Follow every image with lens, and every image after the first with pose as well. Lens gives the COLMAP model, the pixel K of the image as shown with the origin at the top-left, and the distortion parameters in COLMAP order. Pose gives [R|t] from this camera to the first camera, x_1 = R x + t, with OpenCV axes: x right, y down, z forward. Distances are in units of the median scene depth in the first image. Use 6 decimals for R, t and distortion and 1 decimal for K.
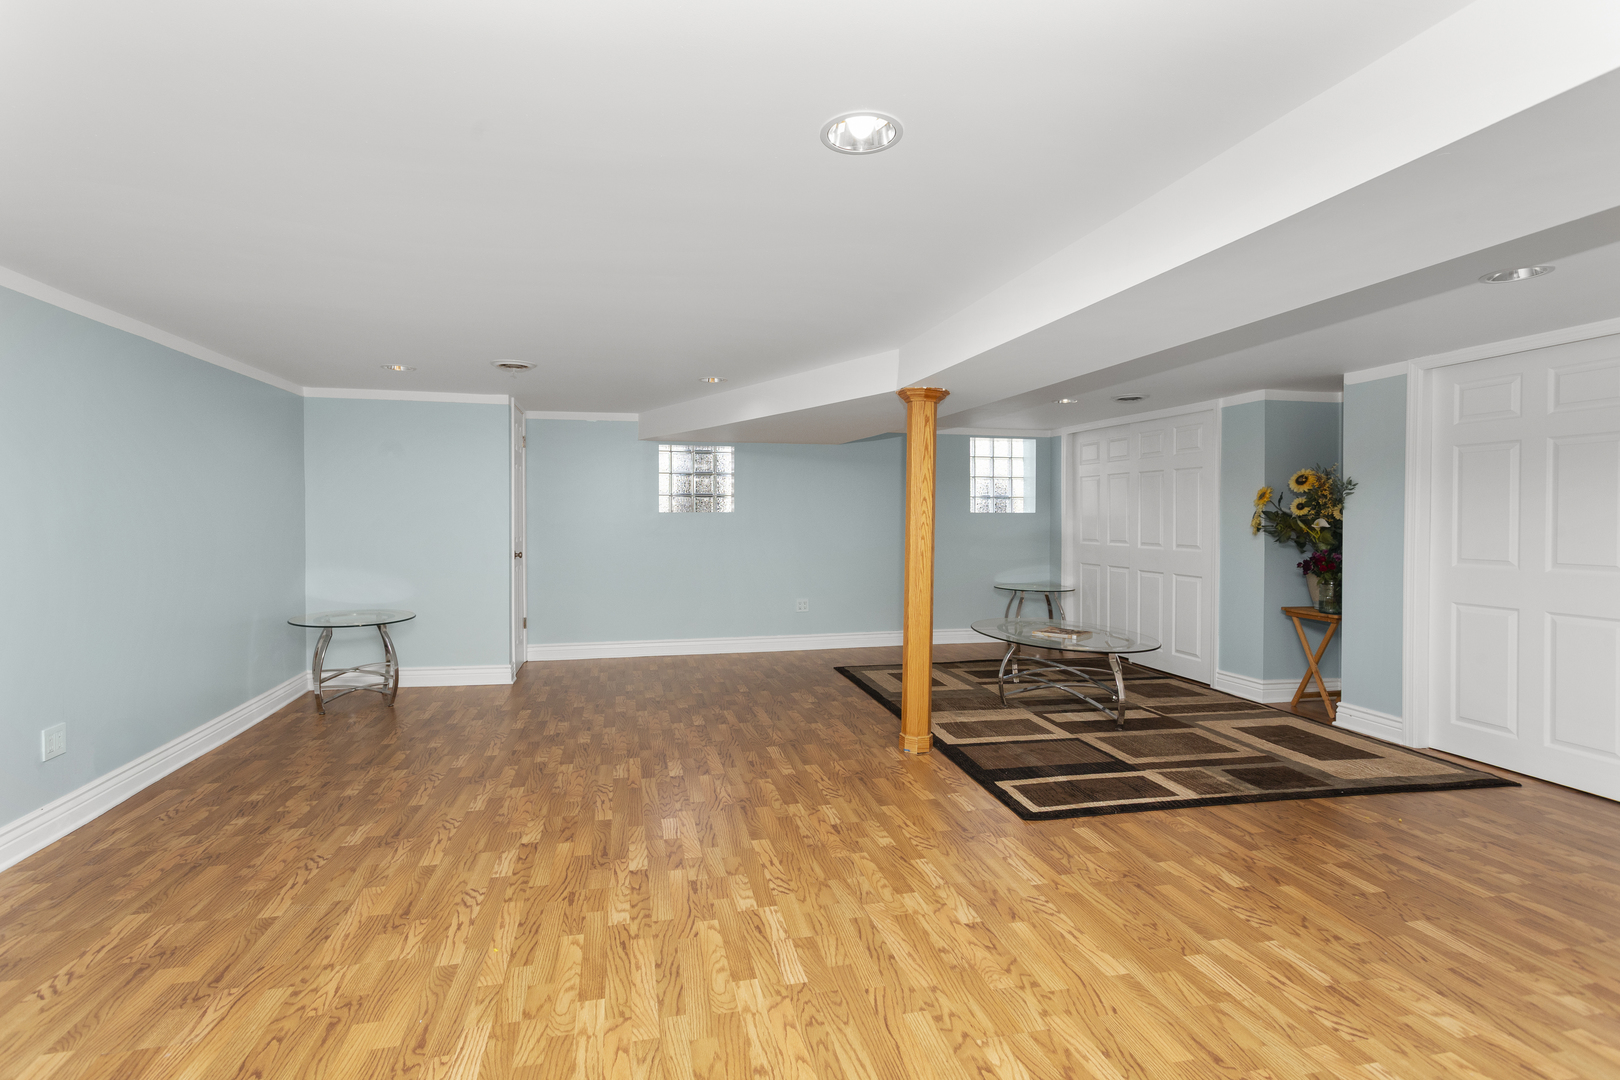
lens RADIAL K [[773.9, 0, 790.7], [0, 773.9, 496.8], [0, 0, 1]] dist [-0.001789, -0.000346]
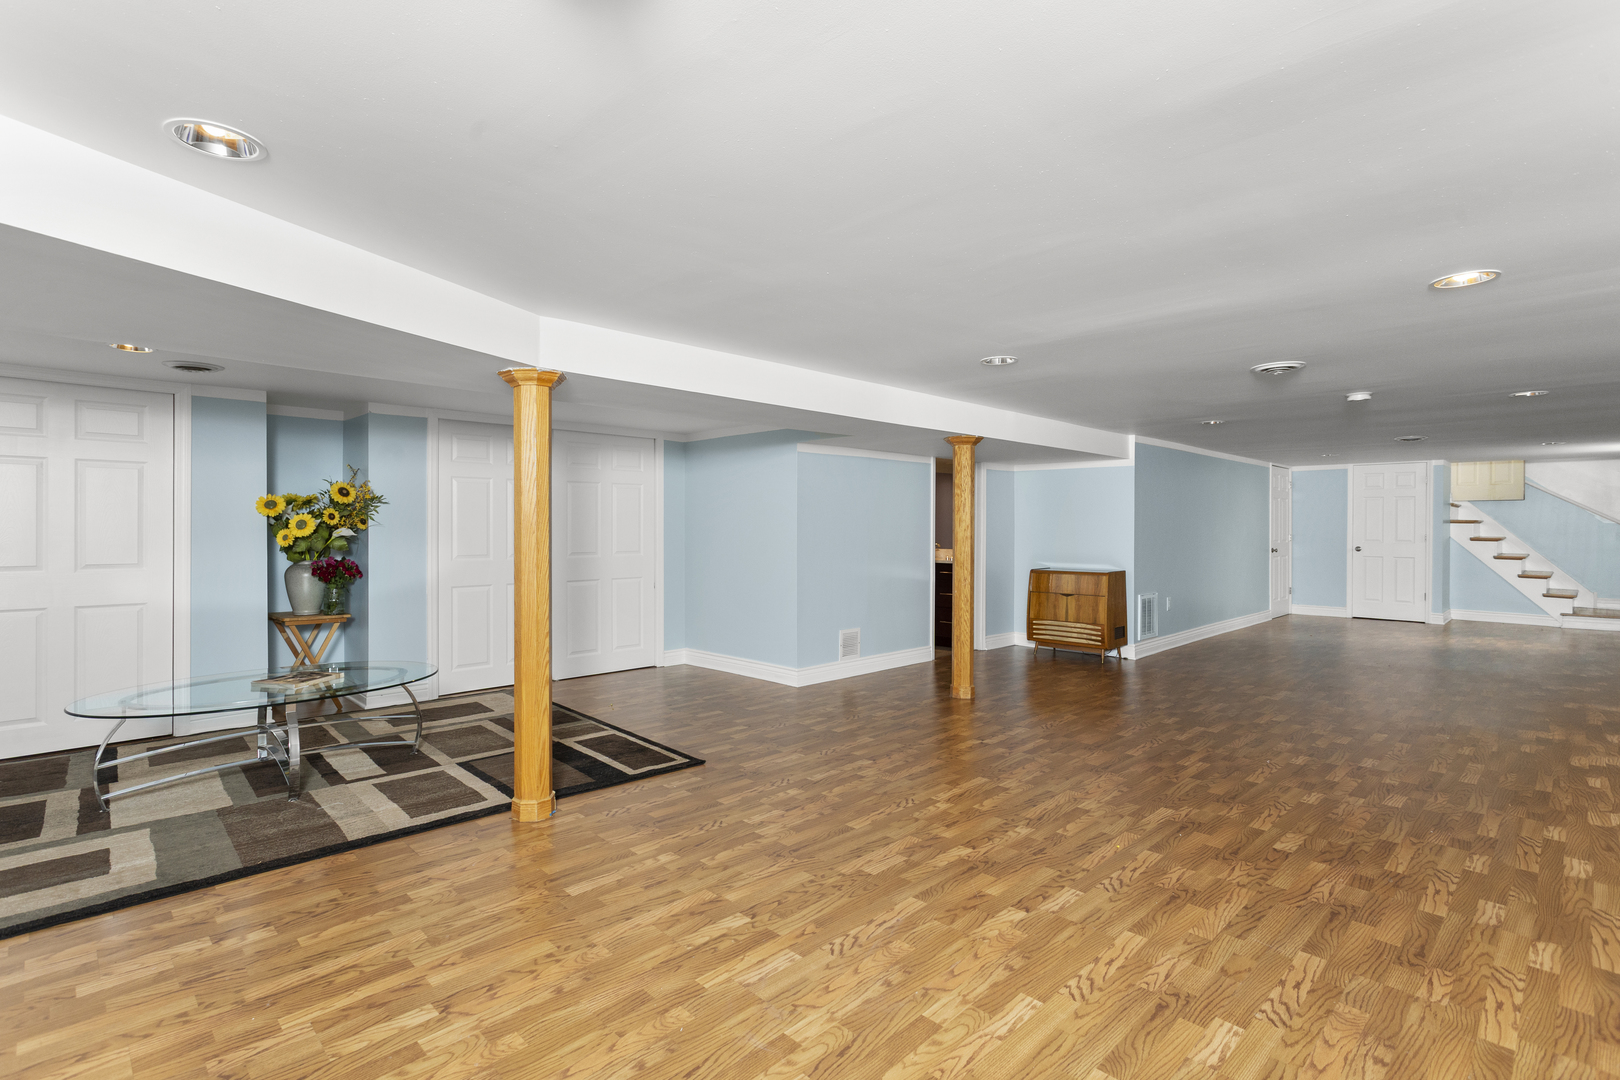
lens RADIAL K [[760.9, 0, 806.5], [0, 760.9, 536.0], [0, 0, 1]] dist [0.002371, 0.001330]
pose [[-0.535395, -0.012793, 0.844505, -0.974276], [-0.025769, 0.999667, -0.001194, 0.041431], [-0.844209, -0.022401, -0.535546, 1.759669]]
